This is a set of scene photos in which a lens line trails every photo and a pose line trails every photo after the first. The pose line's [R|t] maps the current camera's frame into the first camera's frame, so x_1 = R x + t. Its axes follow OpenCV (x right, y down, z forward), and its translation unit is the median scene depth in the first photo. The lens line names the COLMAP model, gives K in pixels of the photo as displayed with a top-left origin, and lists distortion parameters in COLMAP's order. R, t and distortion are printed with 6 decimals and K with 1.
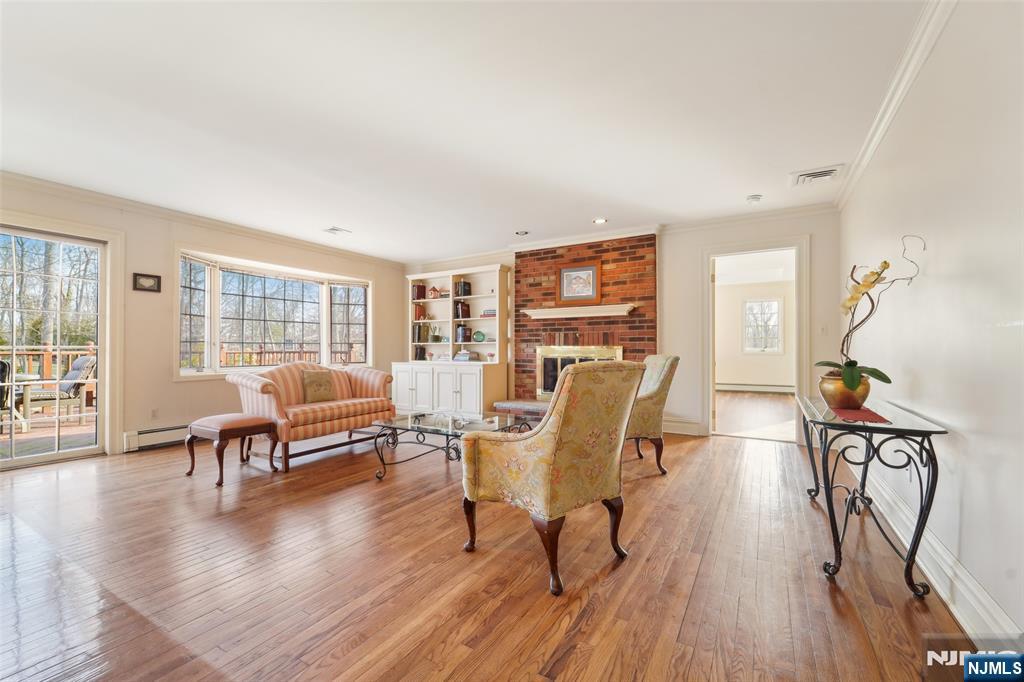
lens RADIAL K [[426.9, 0, 510.1], [0, 426.9, 346.8], [0, 0, 1]] dist [-0.002120, -0.000630]
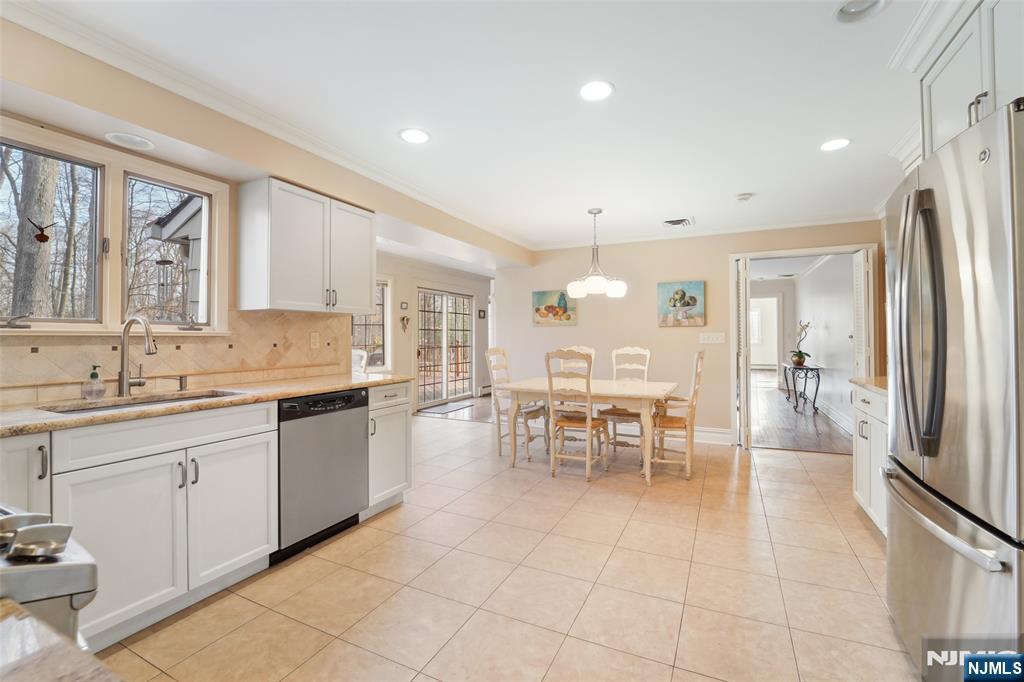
lens RADIAL K [[436.1, 0, 532.3], [0, 436.1, 337.5], [0, 0, 1]] dist [-0.000662, -0.000116]
pose [[0.994557, -0.000278, 0.104195, -0.768408], [0.001036, 0.999973, -0.007213, -0.022431], [-0.104190, 0.007282, 0.994531, -1.019935]]
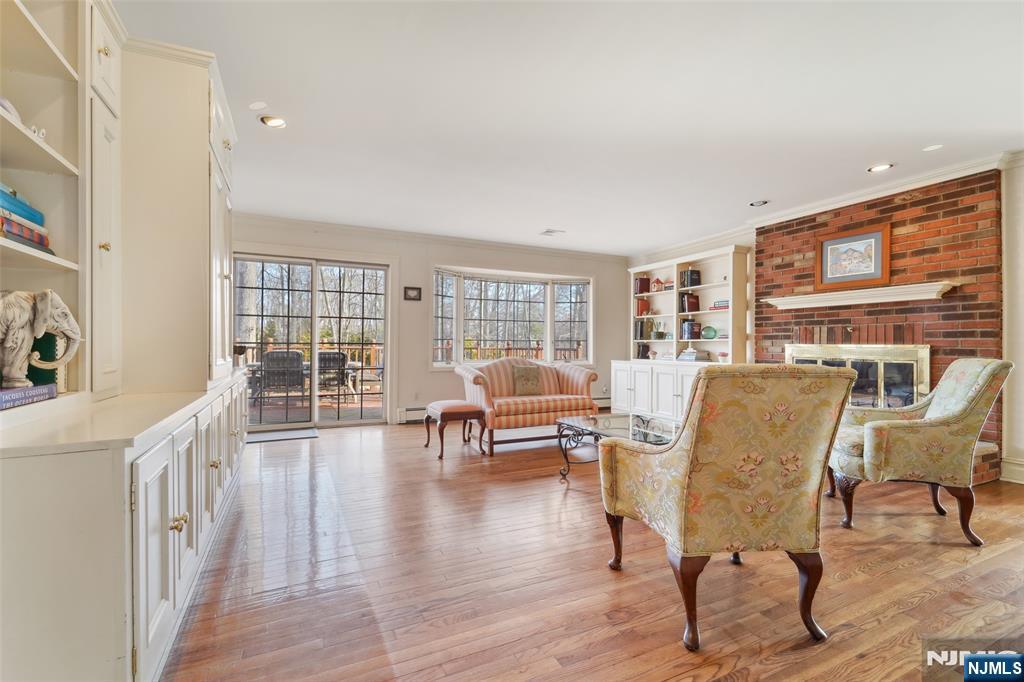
lens RADIAL K [[444.6, 0, 495.6], [0, 444.6, 342.1], [0, 0, 1]] dist [0.000676, -0.000368]
pose [[0.824553, 0.001454, -0.565784, 0.105902], [-0.004261, 0.999984, -0.003640, -0.000040], [0.565769, 0.005412, 0.824546, 0.033209]]
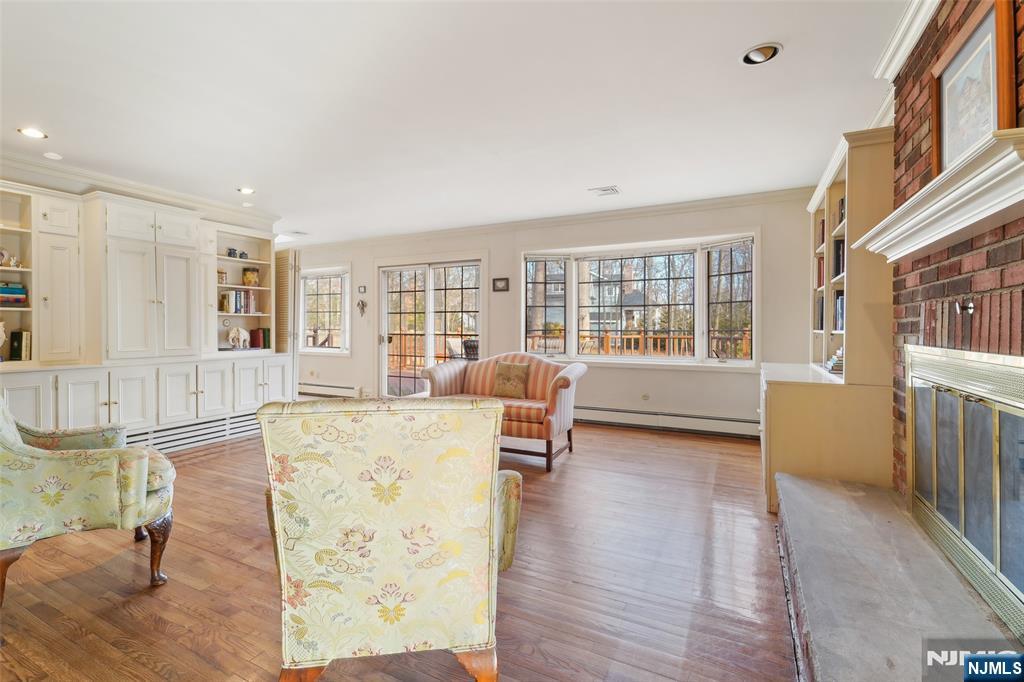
lens RADIAL K [[452.9, 0, 514.4], [0, 452.9, 328.3], [0, 0, 1]] dist [0.000279, 0.000122]
pose [[0.065449, 0.002471, -0.997853, 0.481114], [0.002847, 0.999992, 0.002663, -0.020254], [0.997852, -0.003015, 0.065442, 0.881523]]
